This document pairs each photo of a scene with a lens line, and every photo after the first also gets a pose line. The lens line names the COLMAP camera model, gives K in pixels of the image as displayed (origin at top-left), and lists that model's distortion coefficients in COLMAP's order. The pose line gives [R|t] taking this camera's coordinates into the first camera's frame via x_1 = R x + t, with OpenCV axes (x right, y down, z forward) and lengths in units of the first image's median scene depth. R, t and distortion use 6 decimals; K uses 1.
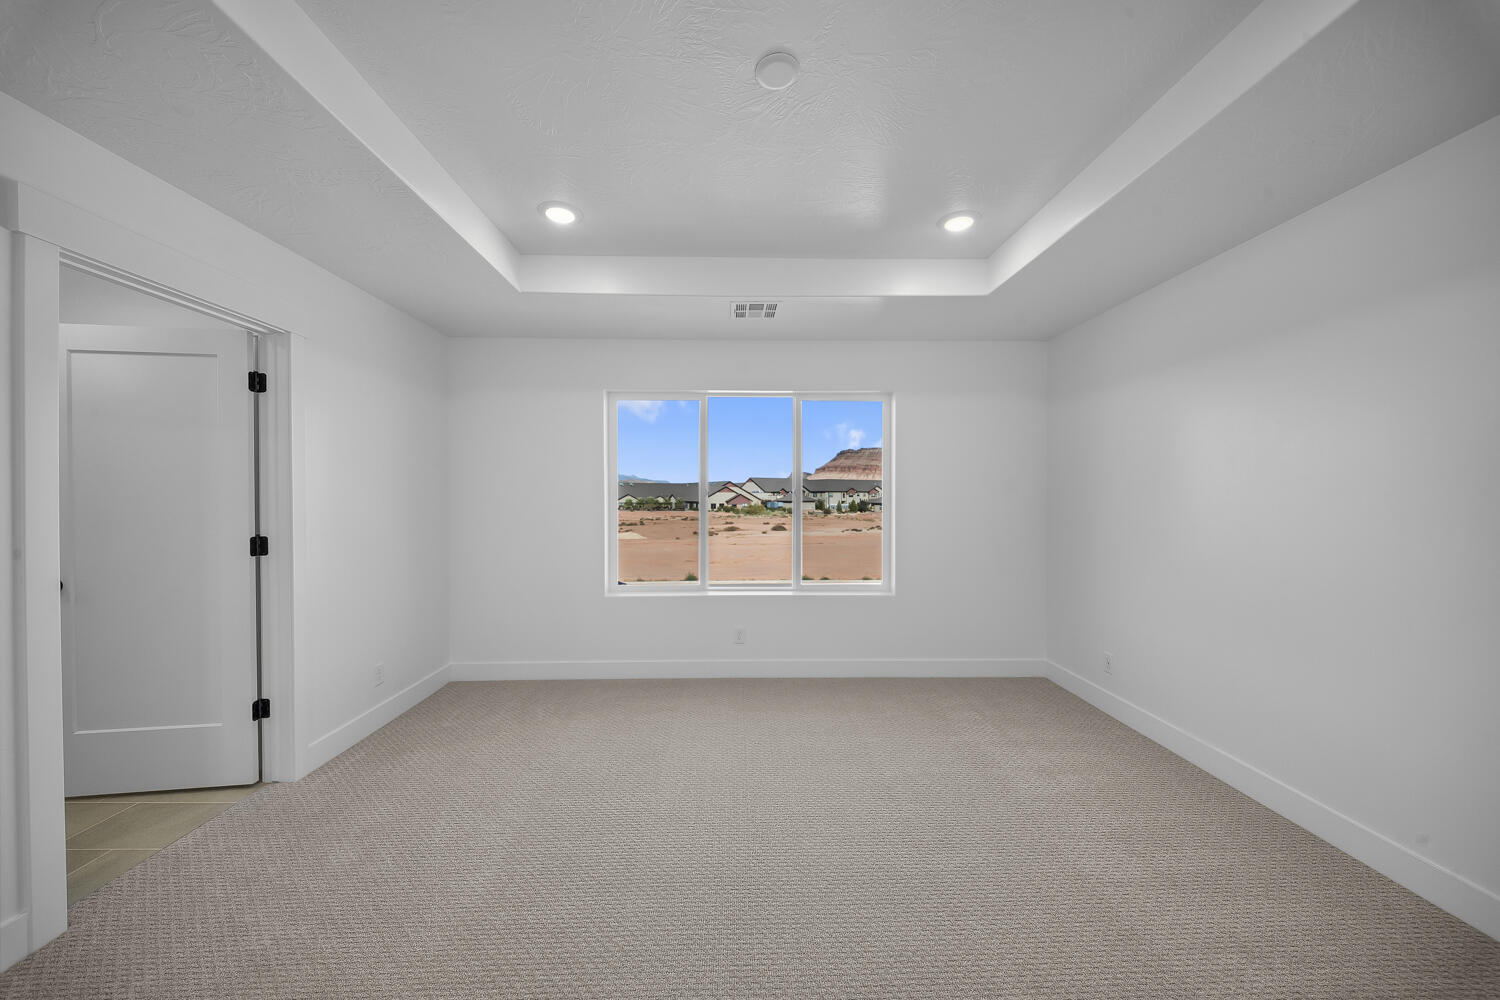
lens RADIAL K [[522.9, 0, 749.4], [0, 522.9, 495.5], [0, 0, 1]] dist [0.001000, -0.002198]
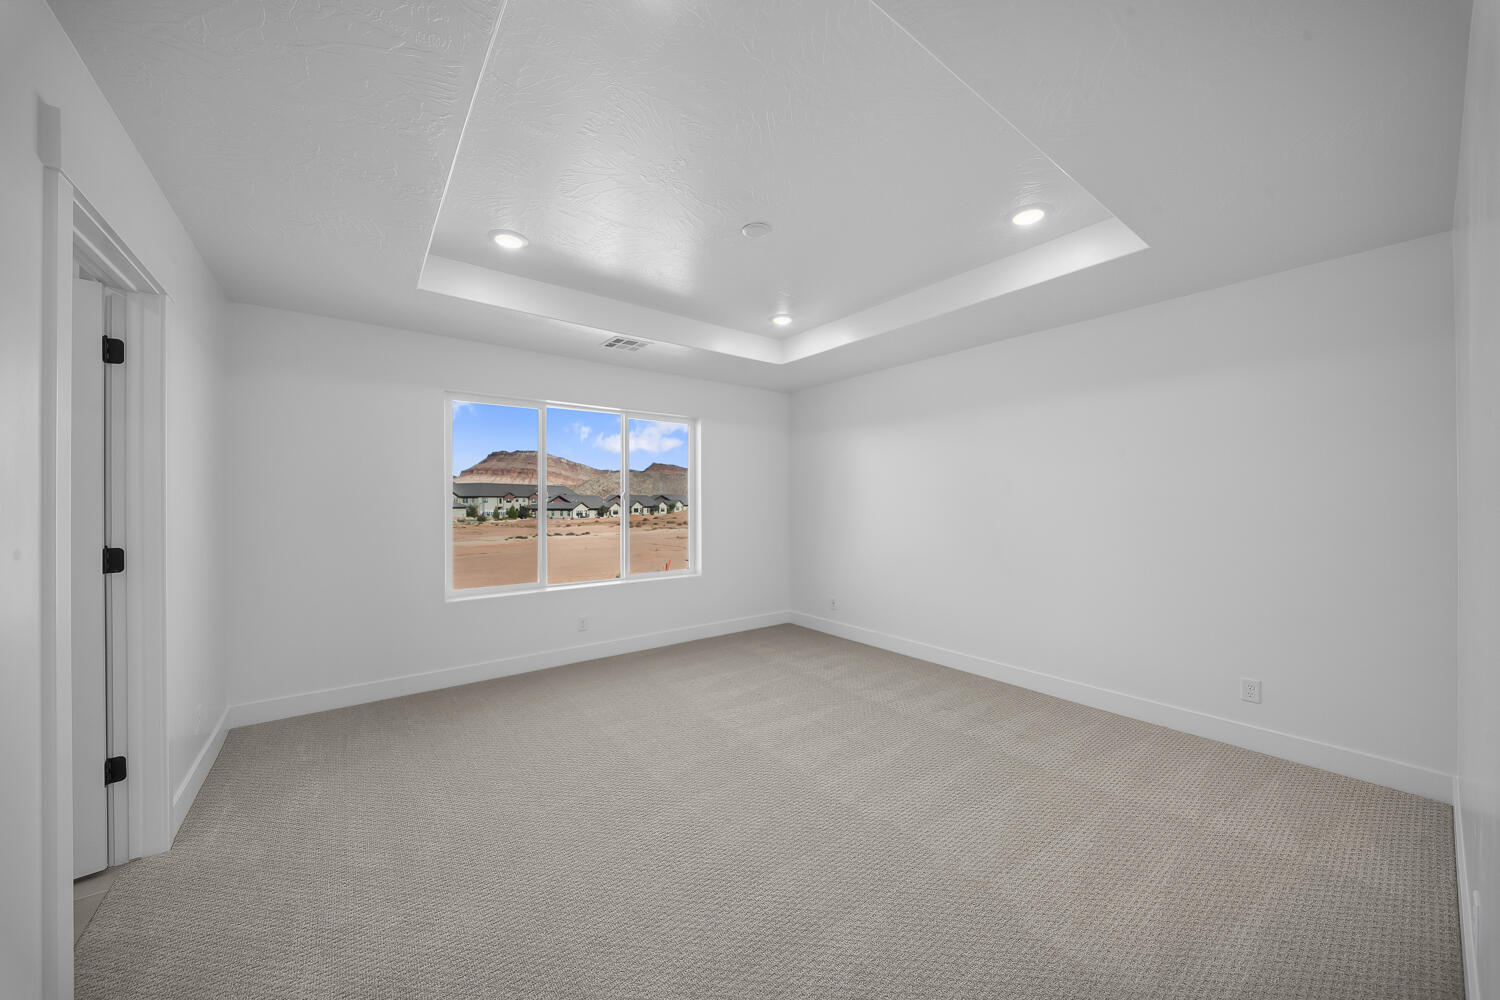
lens RADIAL K [[522.9, 0, 749.4], [0, 522.9, 495.5], [0, 0, 1]] dist [0.001000, -0.002198]
pose [[0.807007, 0.003935, 0.590529, -0.380822], [0.002062, 0.999953, -0.009480, 0.005548], [-0.590538, 0.008868, 0.806961, -0.113975]]
